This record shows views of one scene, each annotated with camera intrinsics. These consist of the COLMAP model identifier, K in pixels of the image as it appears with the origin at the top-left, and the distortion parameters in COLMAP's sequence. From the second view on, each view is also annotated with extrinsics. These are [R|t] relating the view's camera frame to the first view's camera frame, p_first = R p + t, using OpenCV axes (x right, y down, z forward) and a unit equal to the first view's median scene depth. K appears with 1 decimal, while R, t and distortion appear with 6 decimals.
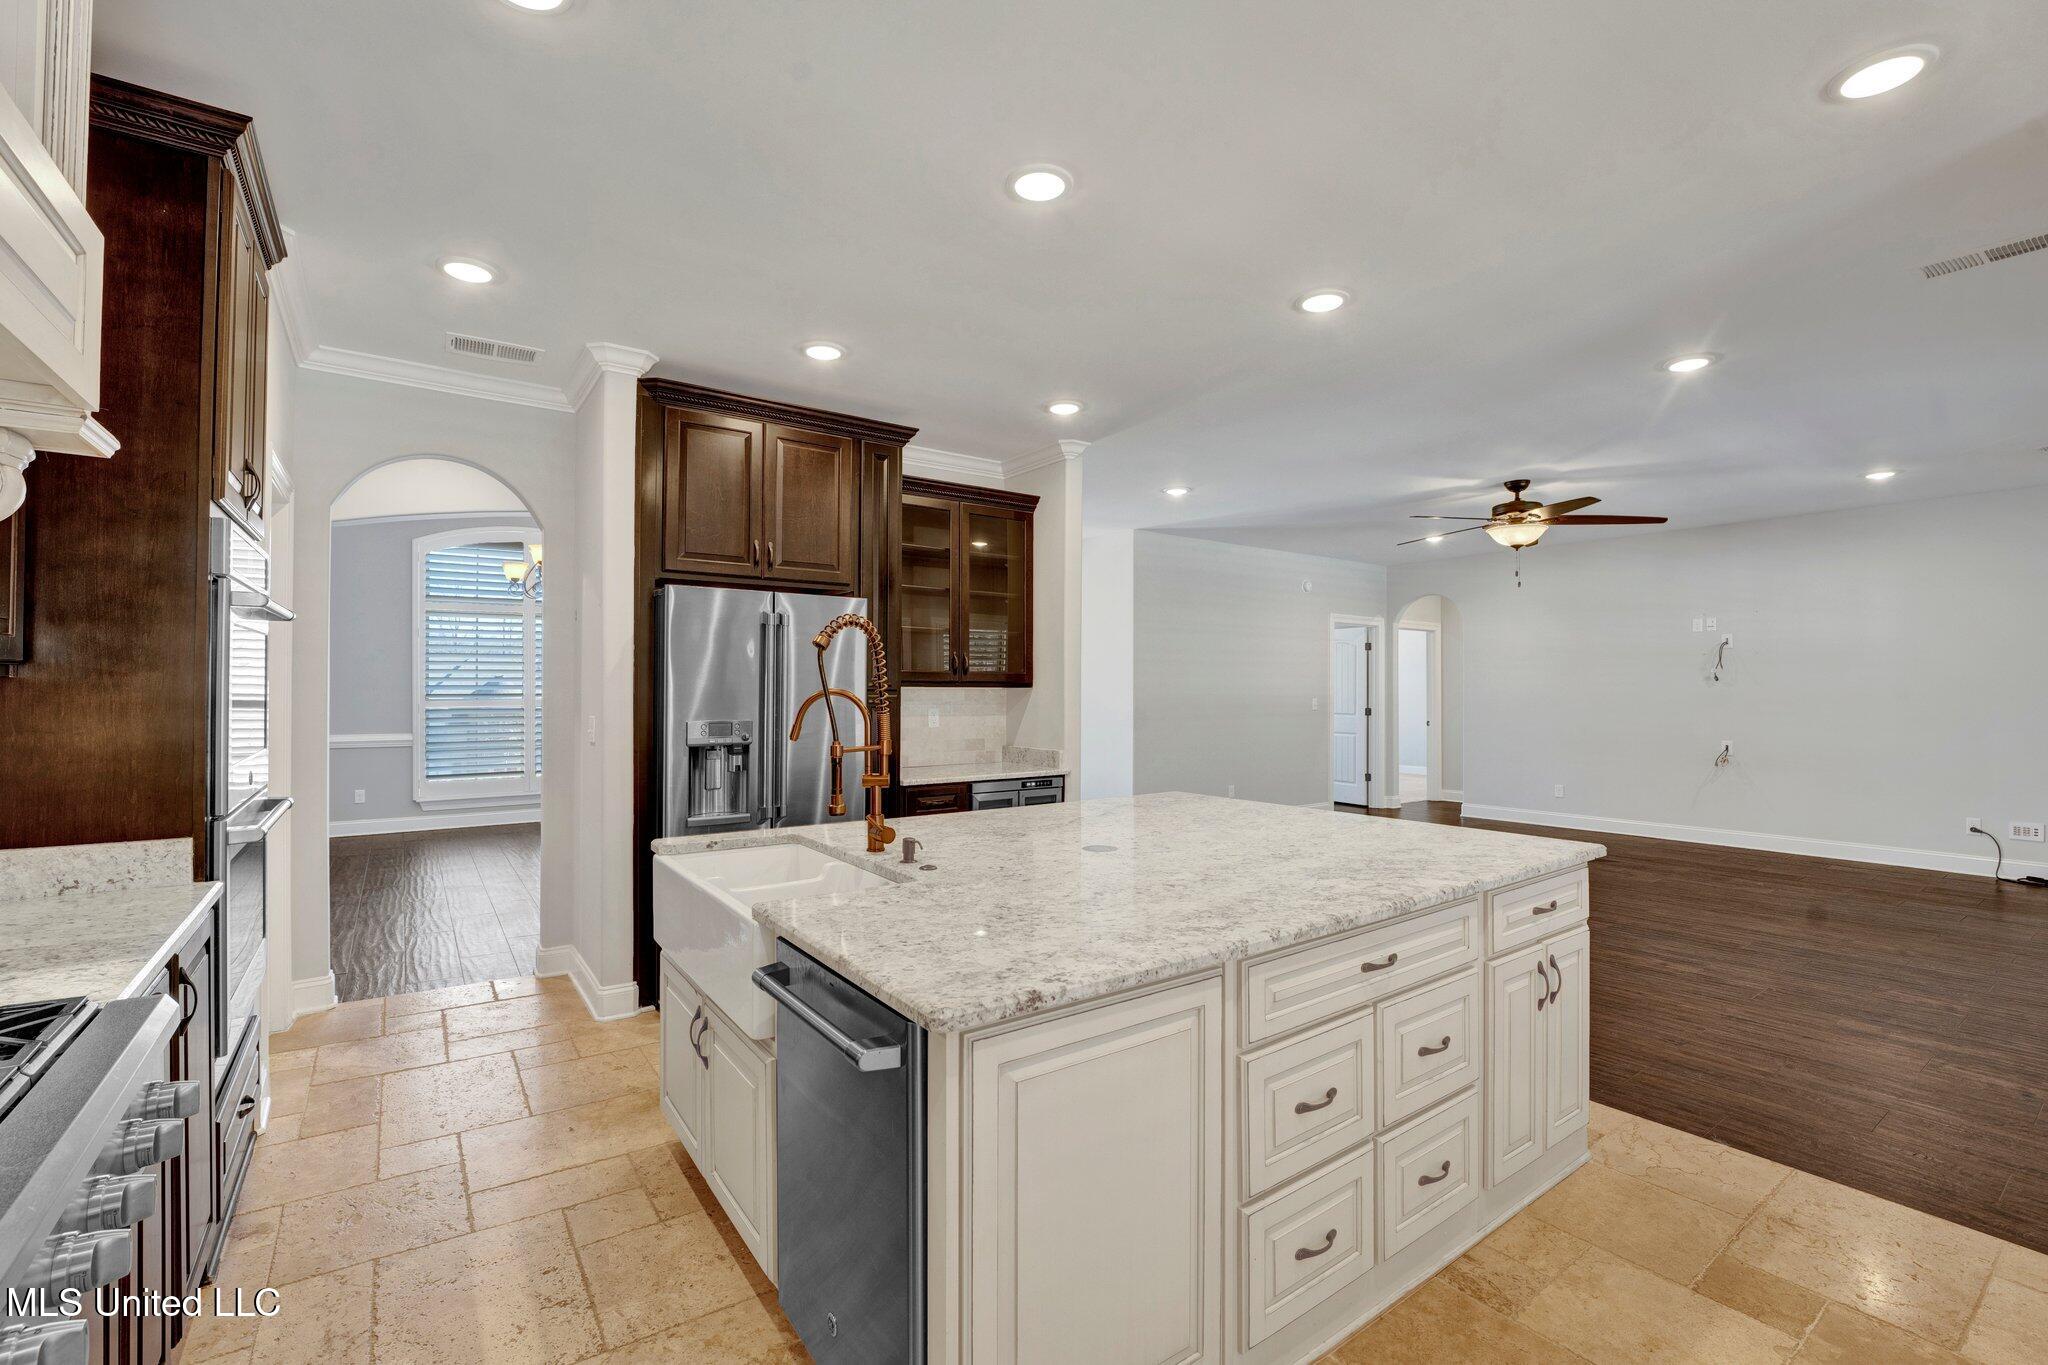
lens RADIAL K [[890.5, 0, 1024.0], [0, 890.5, 682.5], [0, 0, 1]] dist [-0.021282, -0.000101]
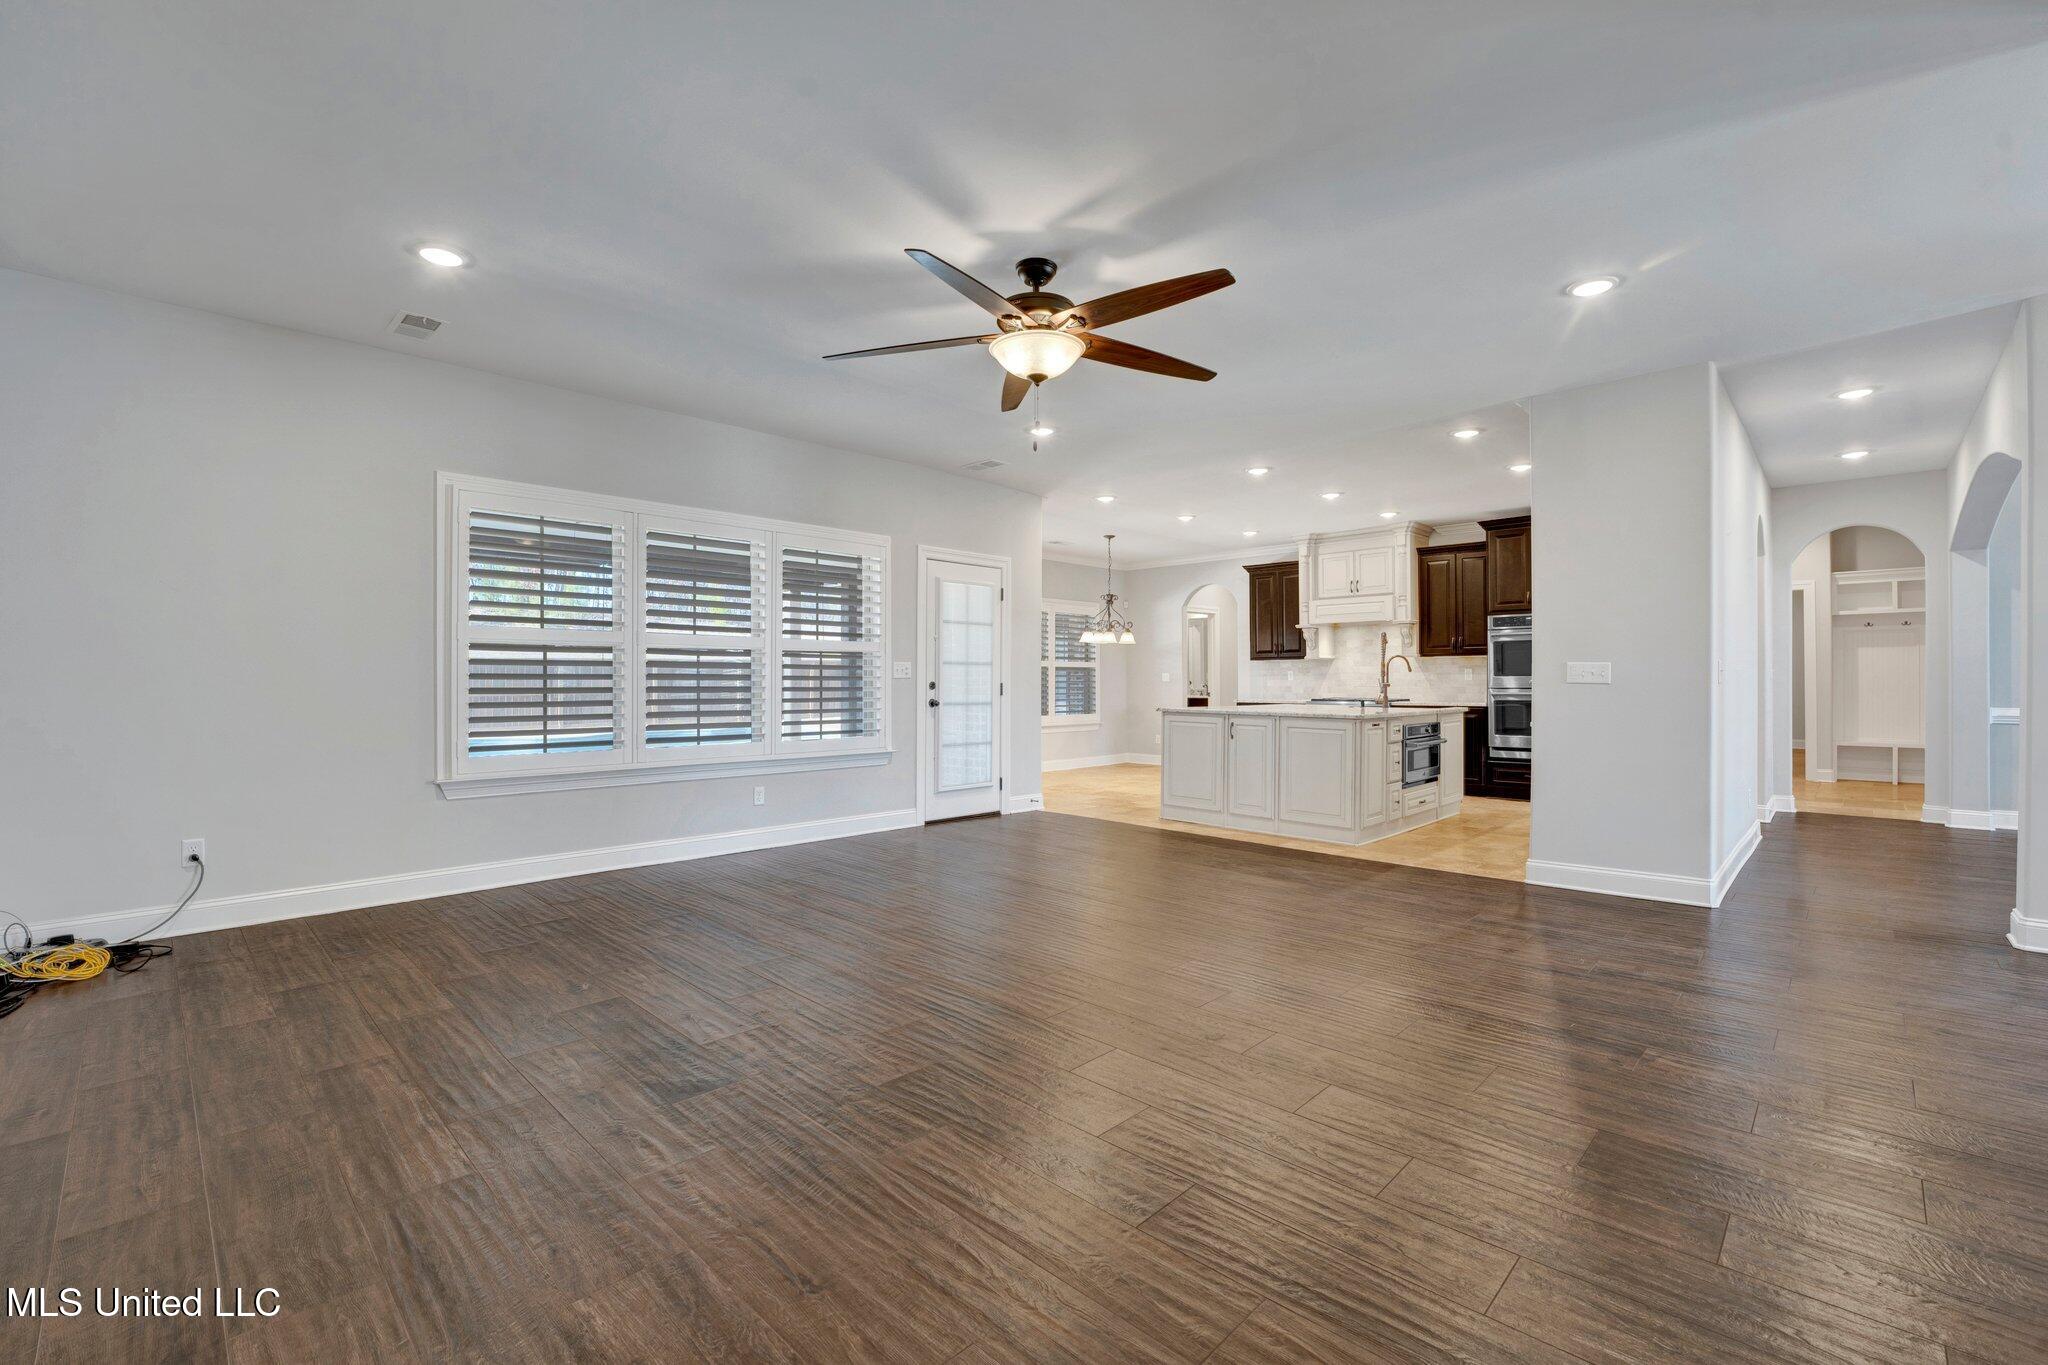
lens RADIAL K [[880.1, 0, 1016.2], [0, 880.1, 676.5], [0, 0, 1]] dist [-0.029331, 0.005385]
pose [[-0.984628, -0.002857, -0.174638, 0.824595], [-0.001643, 0.999973, -0.007094, 0.053910], [0.174654, -0.006698, -0.984607, 1.915651]]
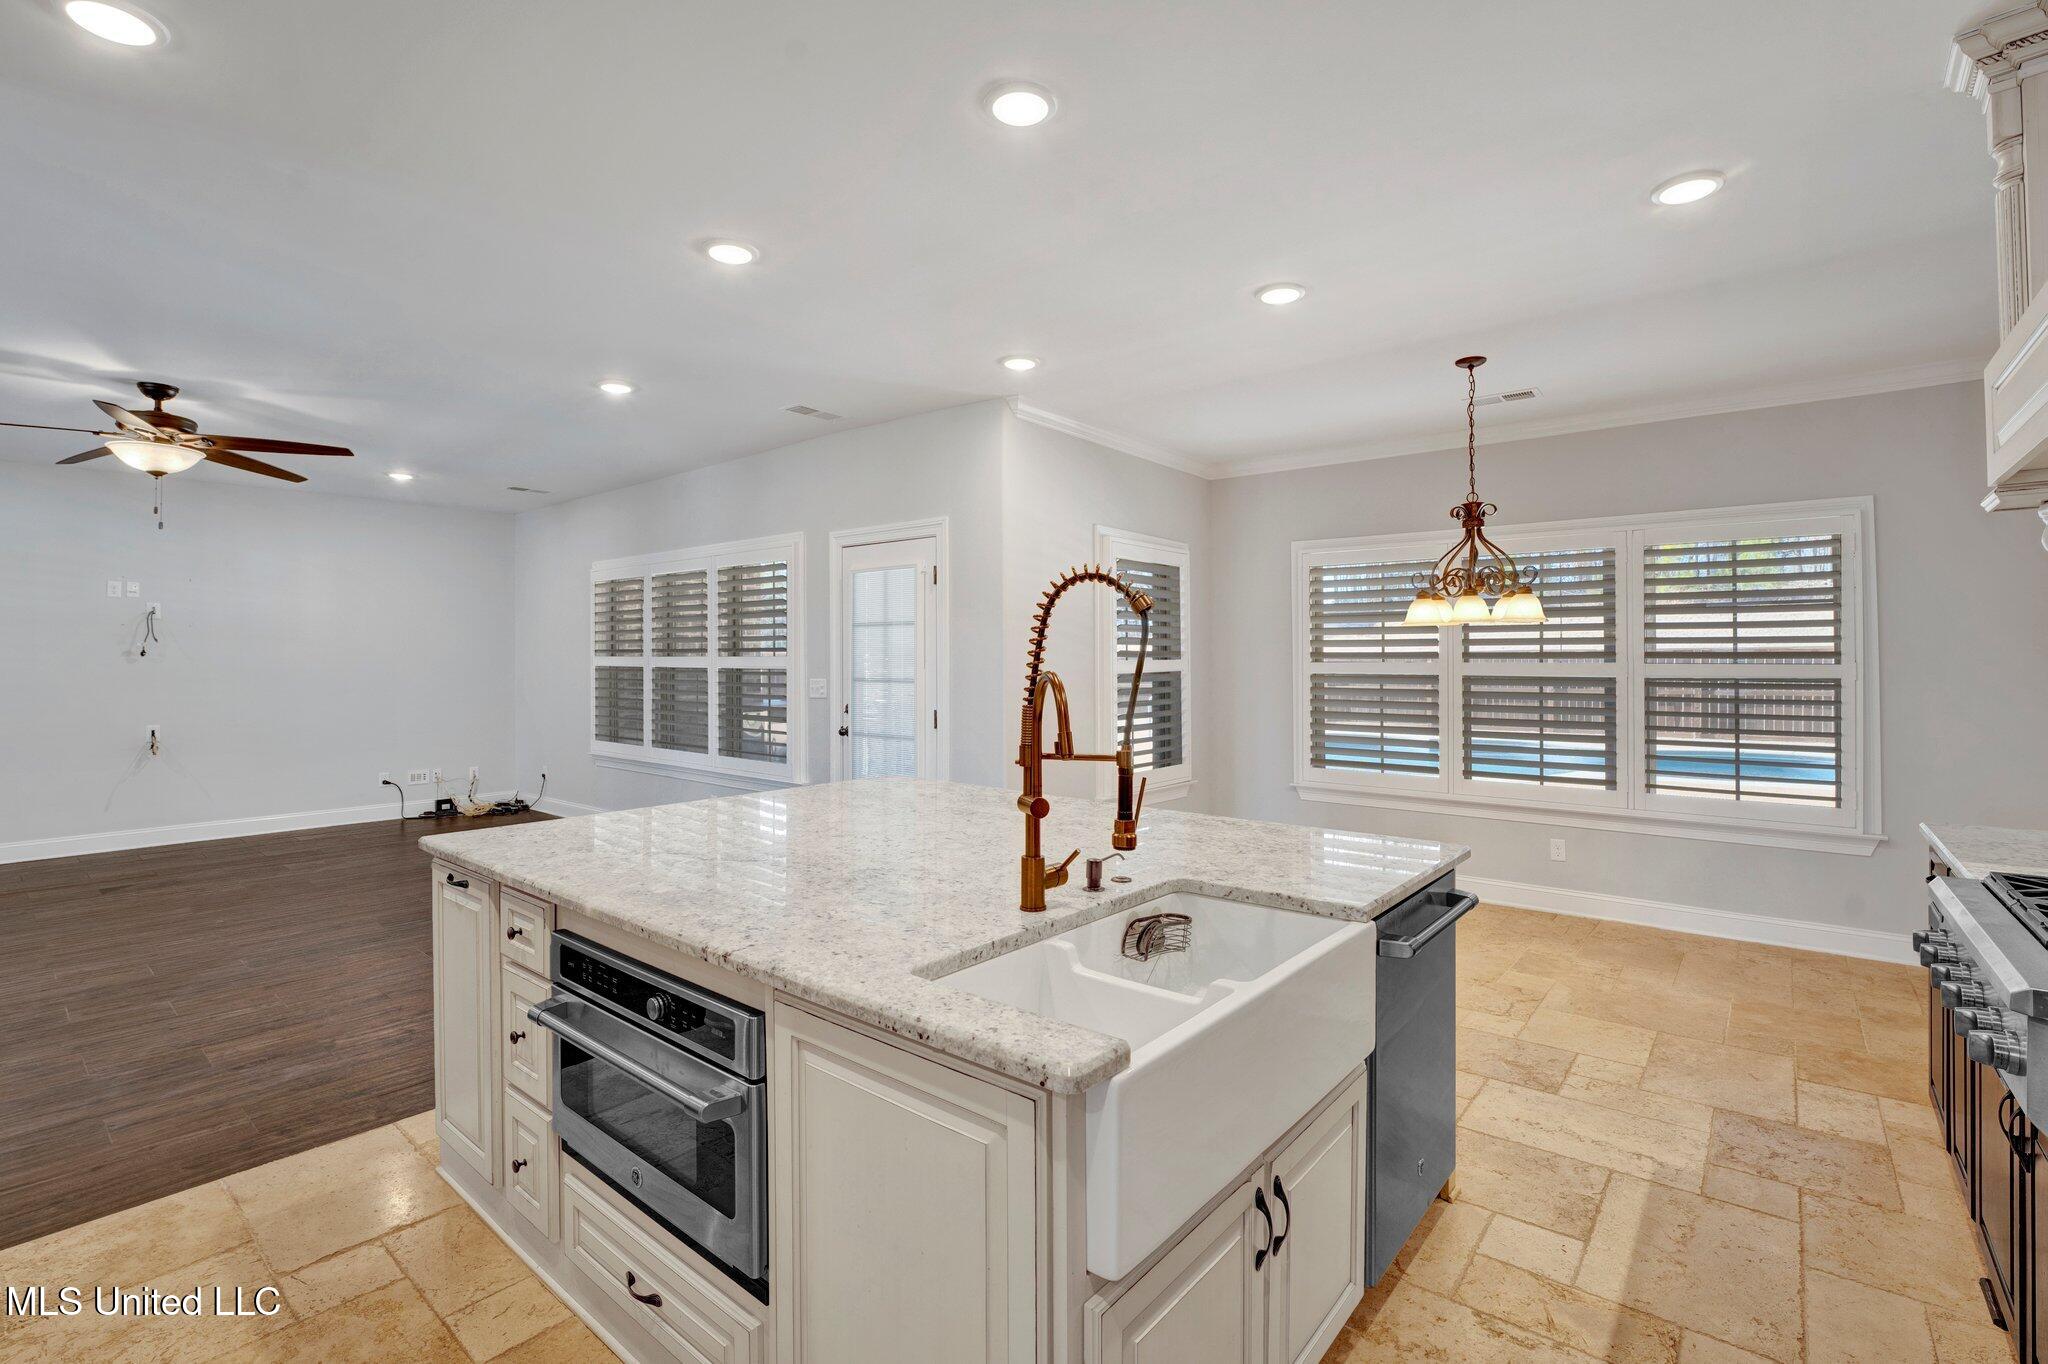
lens RADIAL K [[920.5, 0, 1022.5], [0, 920.5, 652.3], [0, 0, 1]] dist [-0.019394, -0.000102]
pose [[-0.255536, 0.007756, 0.966769, -0.433995], [-0.003926, 0.999951, -0.009060, -0.001076], [-0.966792, -0.006111, -0.255493, 0.608806]]
